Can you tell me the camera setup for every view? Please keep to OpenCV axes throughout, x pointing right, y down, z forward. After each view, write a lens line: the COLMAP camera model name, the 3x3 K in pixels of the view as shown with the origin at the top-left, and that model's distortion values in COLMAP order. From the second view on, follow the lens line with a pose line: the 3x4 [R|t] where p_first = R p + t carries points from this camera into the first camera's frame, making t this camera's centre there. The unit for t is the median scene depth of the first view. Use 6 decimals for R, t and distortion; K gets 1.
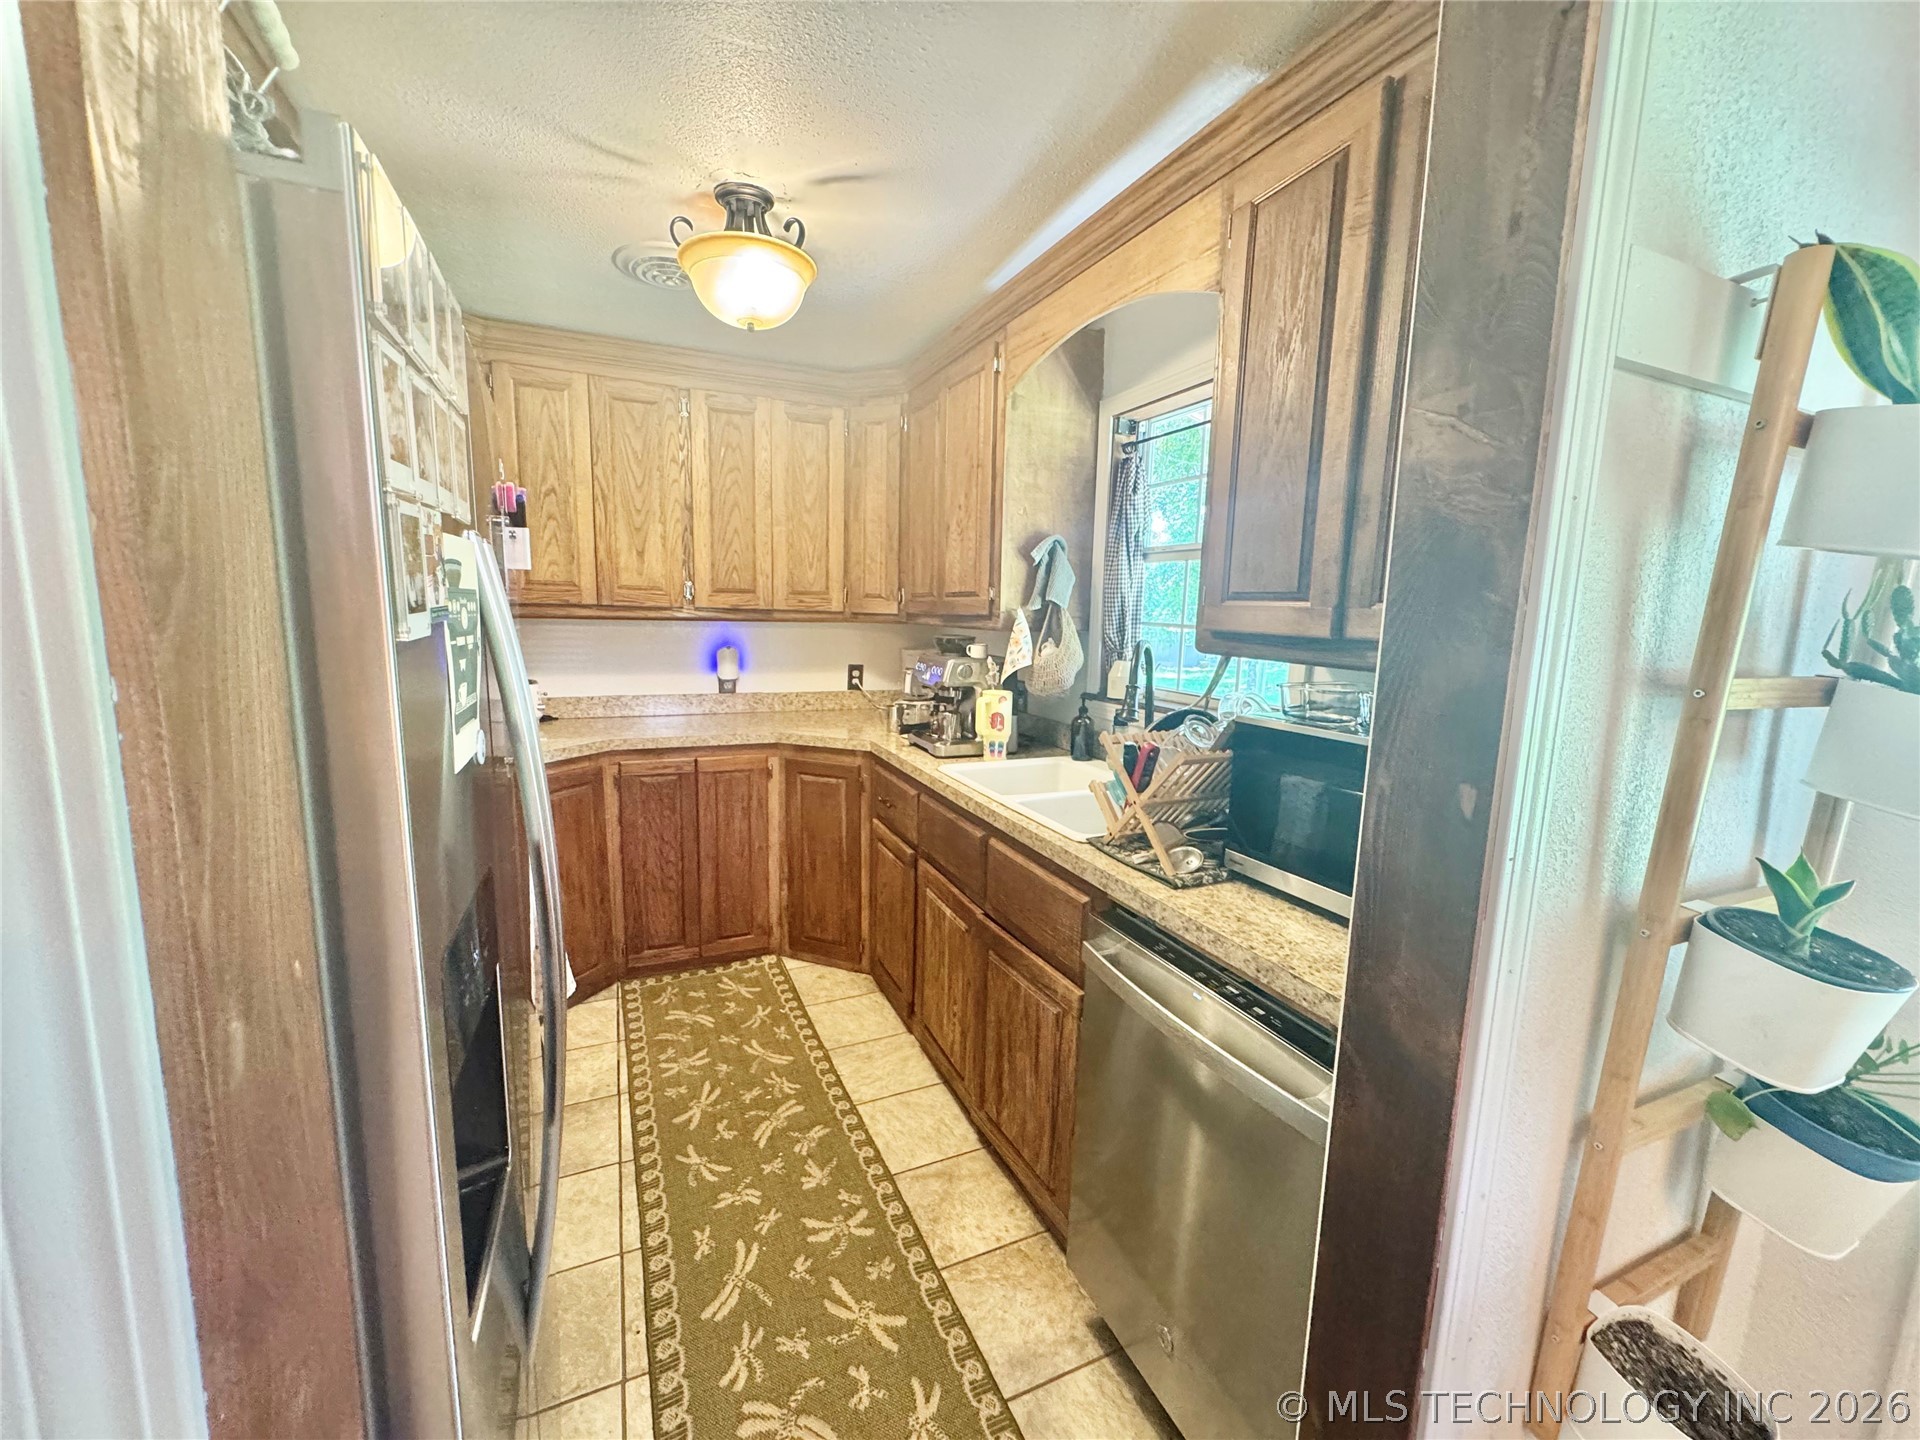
lens RADIAL K [[761.9, 0, 962.6], [0, 761.9, 722.2], [0, 0, 1]] dist [-0.003829, 0.000034]
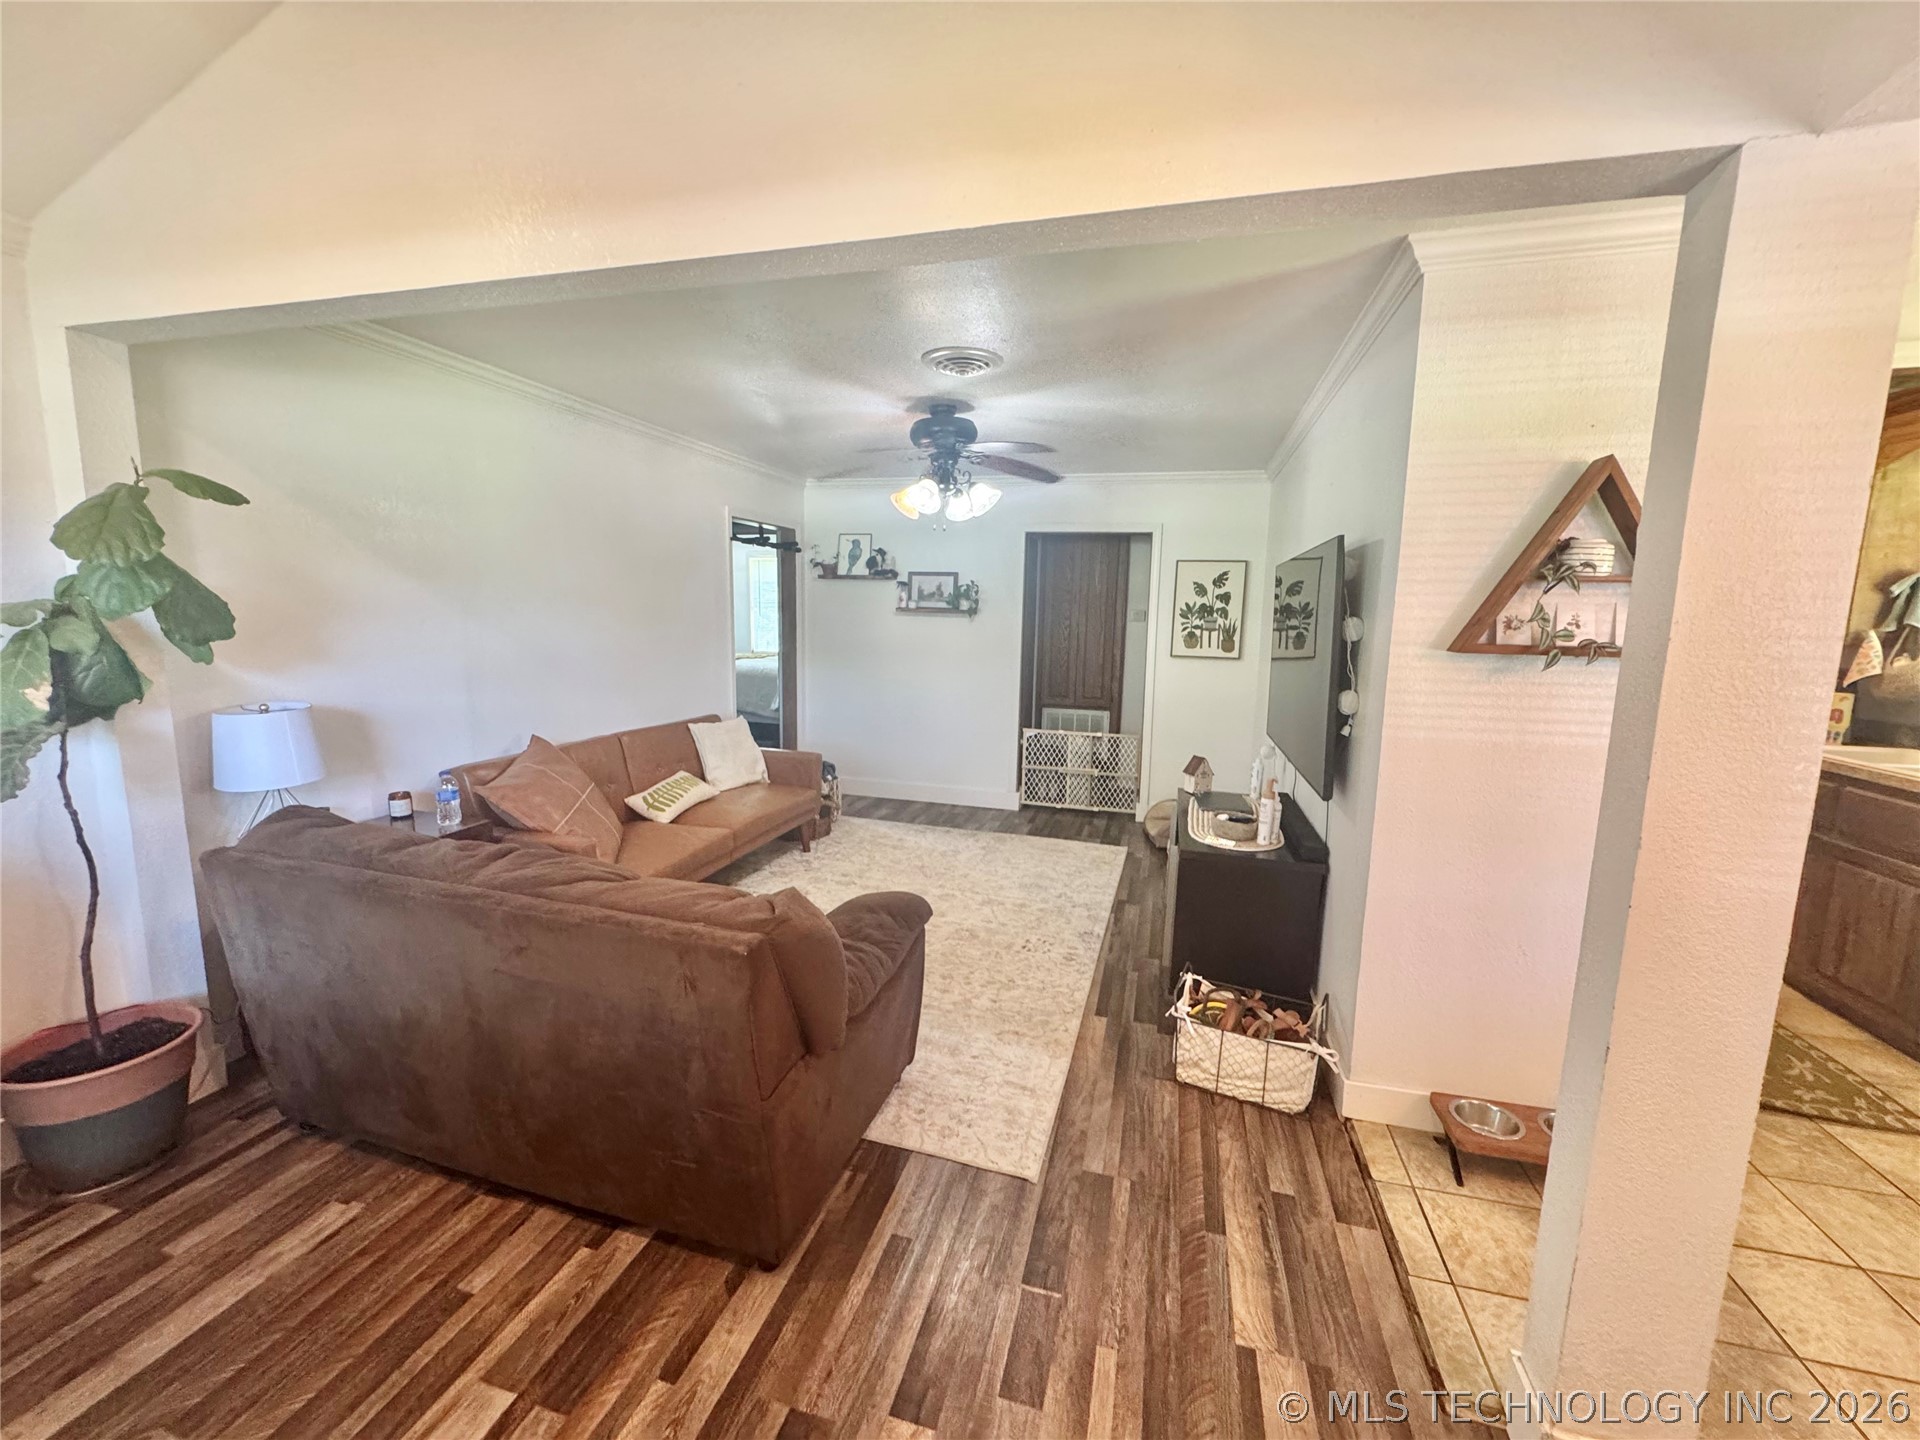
lens RADIAL K [[761.9, 0, 962.6], [0, 761.9, 722.2], [0, 0, 1]] dist [-0.003829, 0.000034]
pose [[0.769238, 0.076531, -0.634363, -0.252163], [-0.089489, 0.995920, 0.011634, 0.115917], [0.632665, 0.047819, 0.772948, -0.860953]]
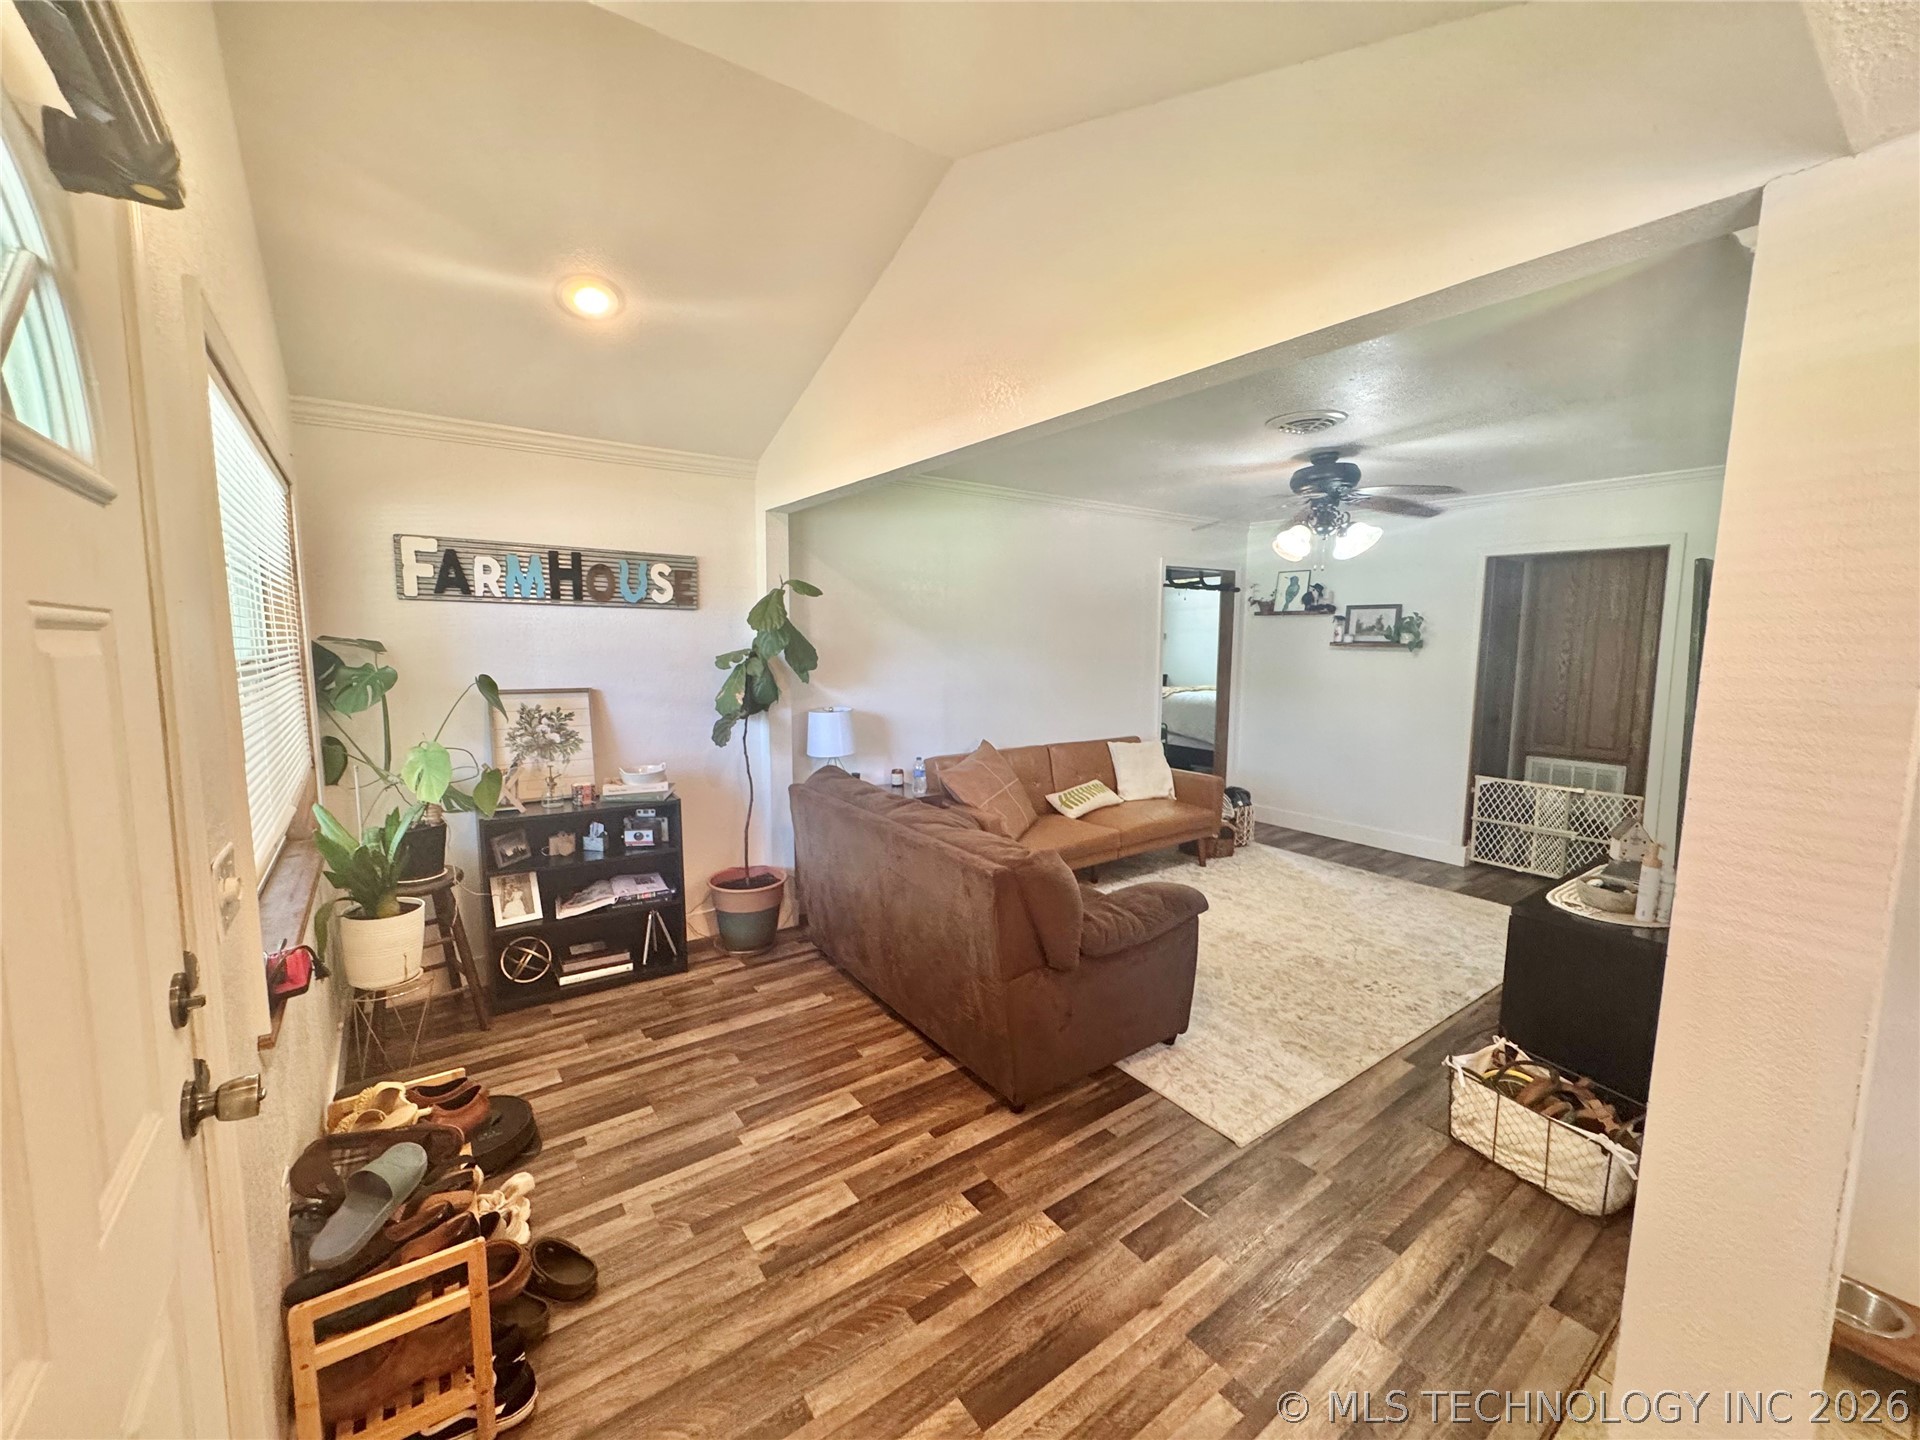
lens RADIAL K [[761.9, 0, 962.6], [0, 761.9, 722.2], [0, 0, 1]] dist [-0.003829, 0.000034]
pose [[0.207950, 0.077358, -0.975076, 0.082499], [-0.138781, 0.989116, 0.048874, 0.097388], [0.968244, 0.125159, 0.216423, -0.769366]]
